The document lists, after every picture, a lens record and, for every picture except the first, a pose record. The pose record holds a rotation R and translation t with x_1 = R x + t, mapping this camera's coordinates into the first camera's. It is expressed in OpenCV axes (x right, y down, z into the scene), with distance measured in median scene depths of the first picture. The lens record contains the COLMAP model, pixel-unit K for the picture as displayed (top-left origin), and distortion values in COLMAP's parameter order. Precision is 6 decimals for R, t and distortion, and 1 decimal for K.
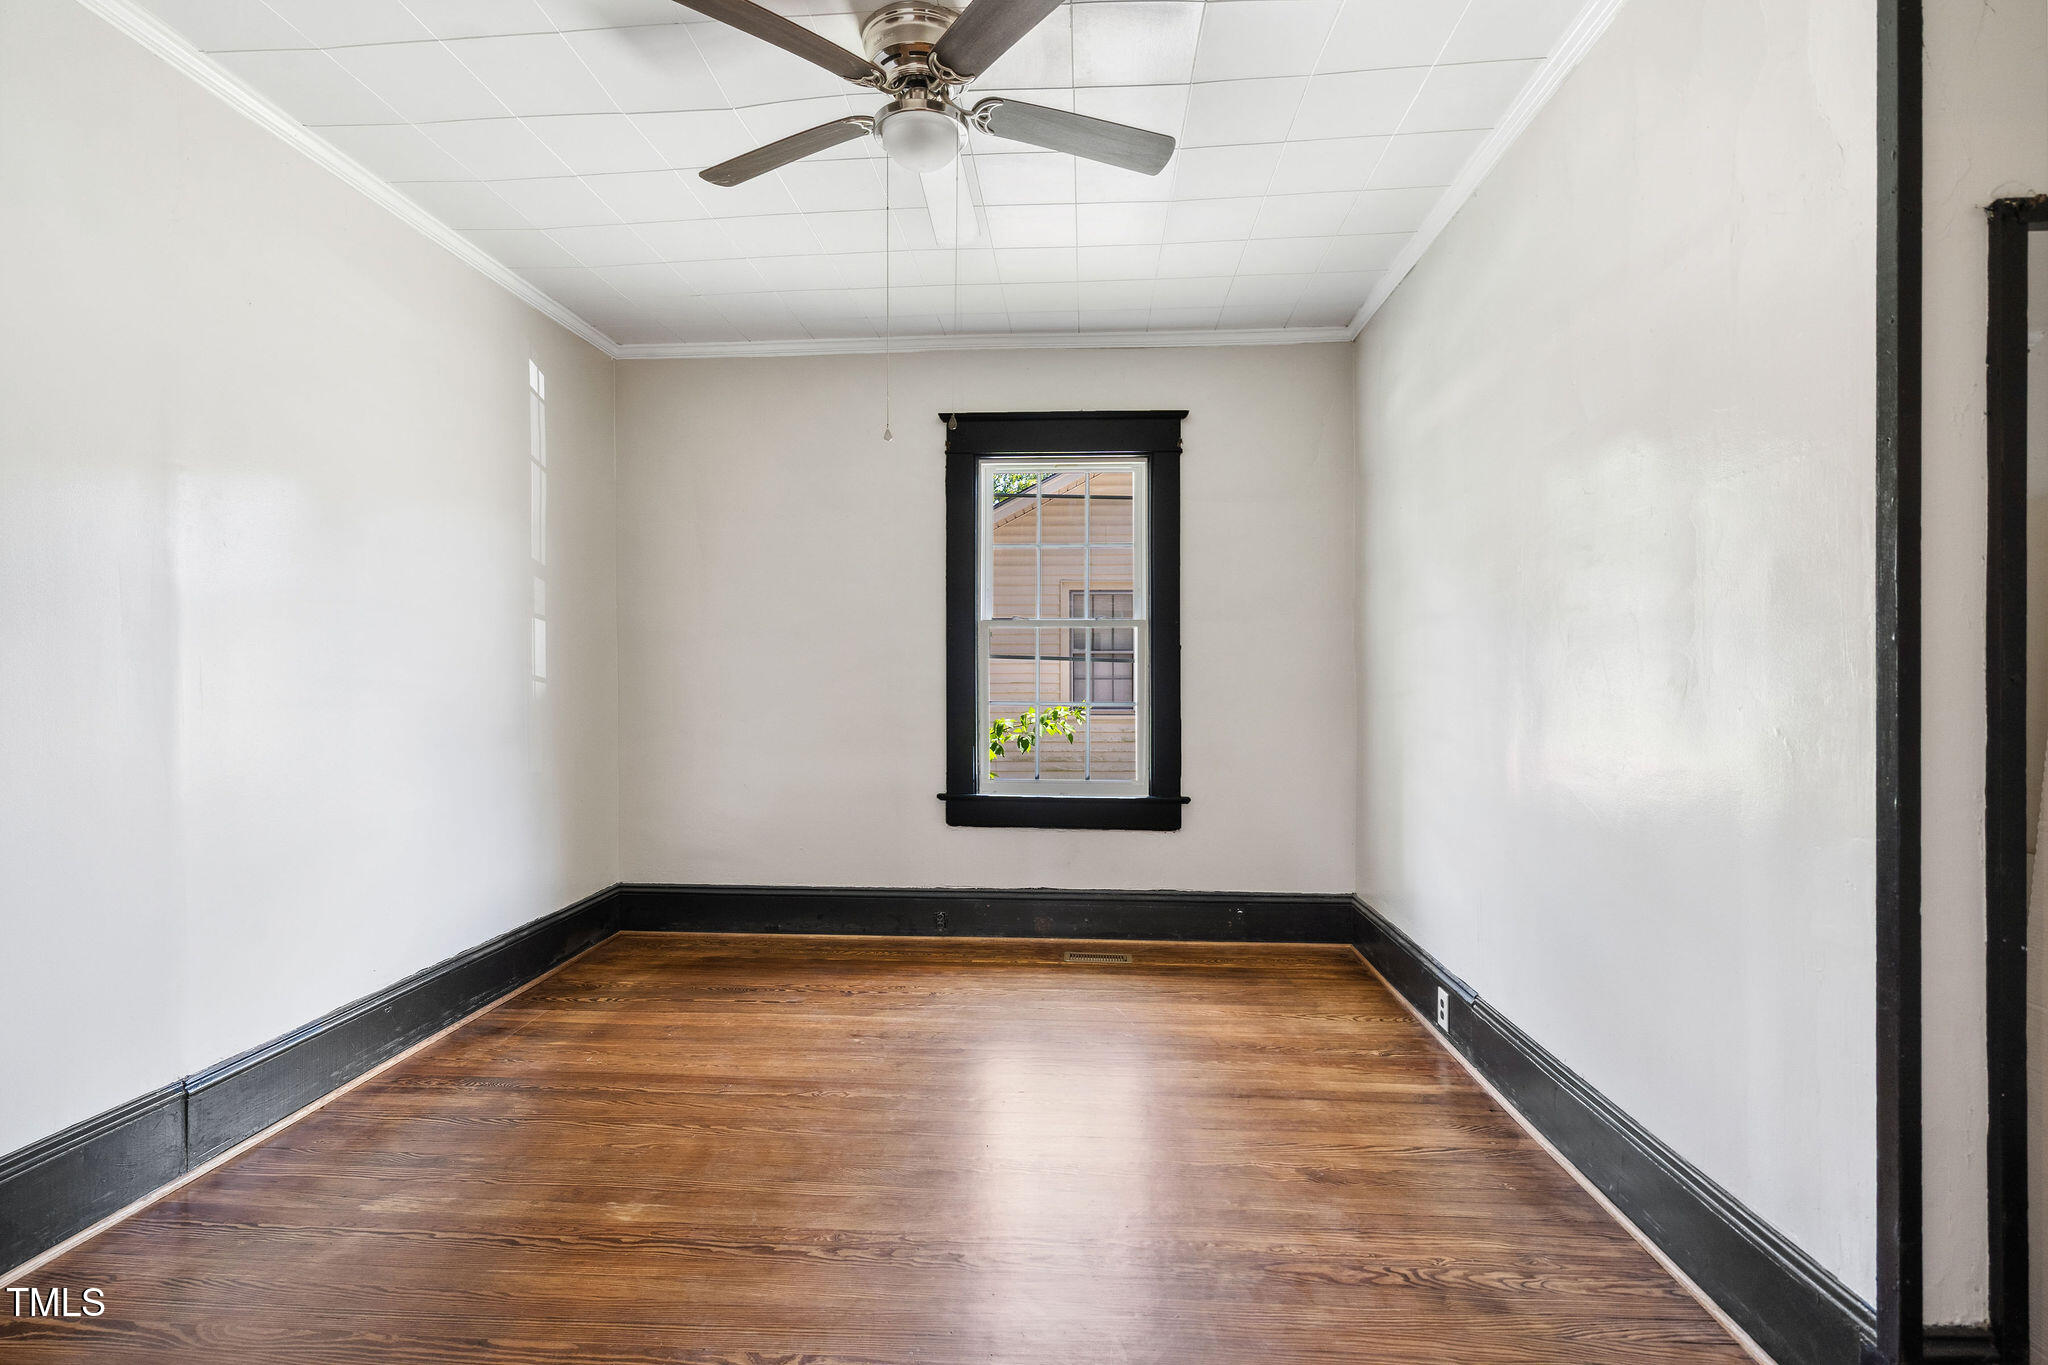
lens RADIAL K [[935.1, 0, 1027.5], [0, 935.1, 677.5], [0, 0, 1]] dist [0.001076, 0.000154]
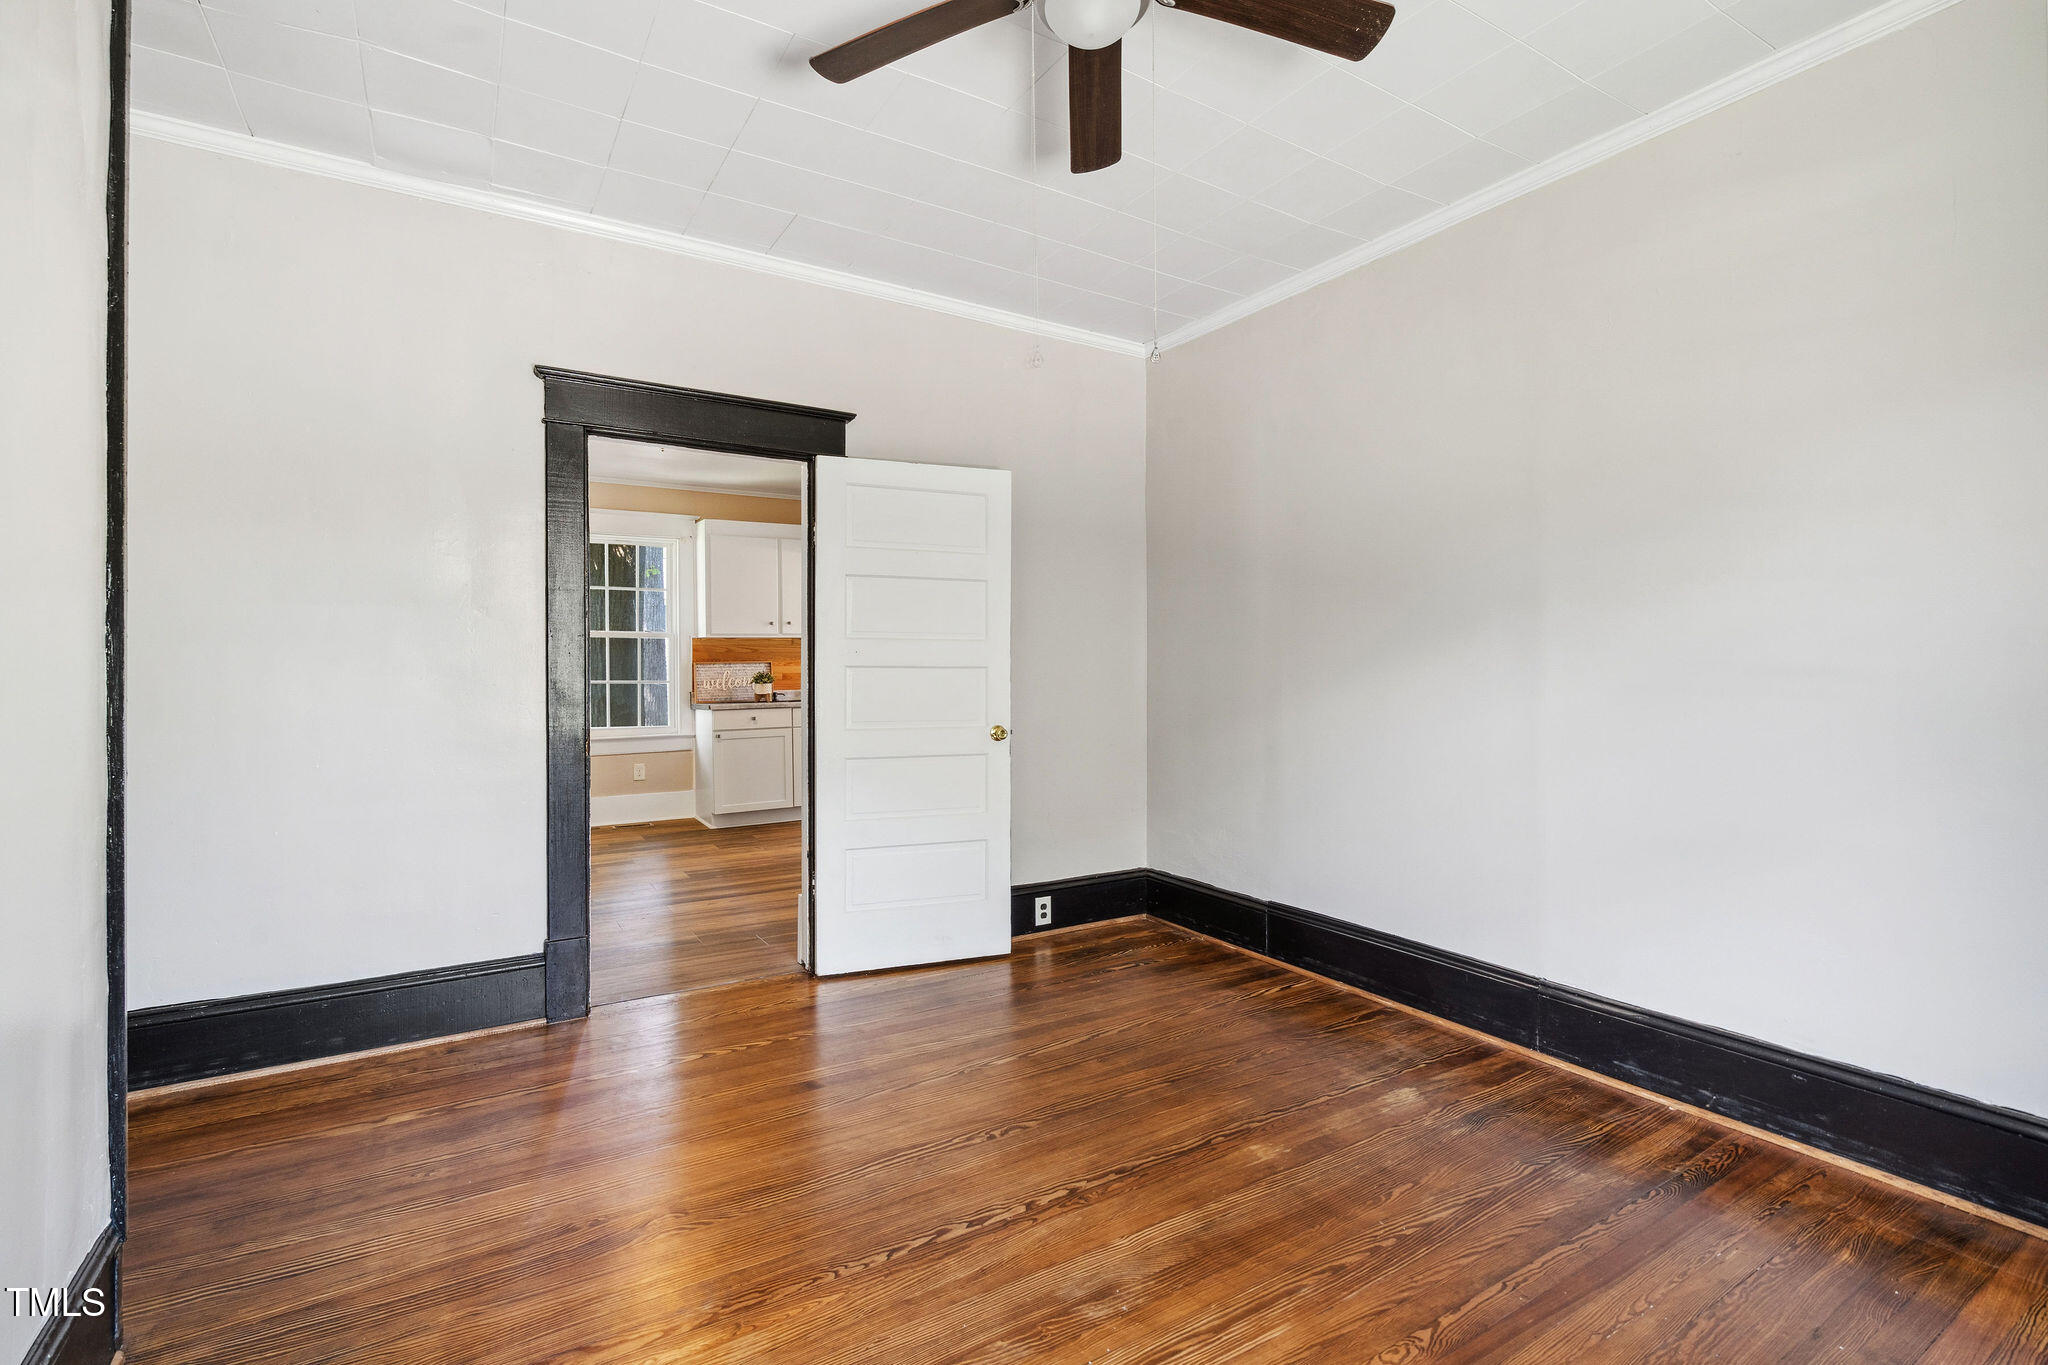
lens RADIAL K [[935.1, 0, 1021.8], [0, 935.1, 683.9], [0, 0, 1]] dist [0.001076, 0.000154]
pose [[-0.823288, 0.010156, -0.567533, 0.350478], [0.001137, 0.999867, 0.016243, 0.004585], [0.567623, 0.012727, -0.823190, 1.437895]]
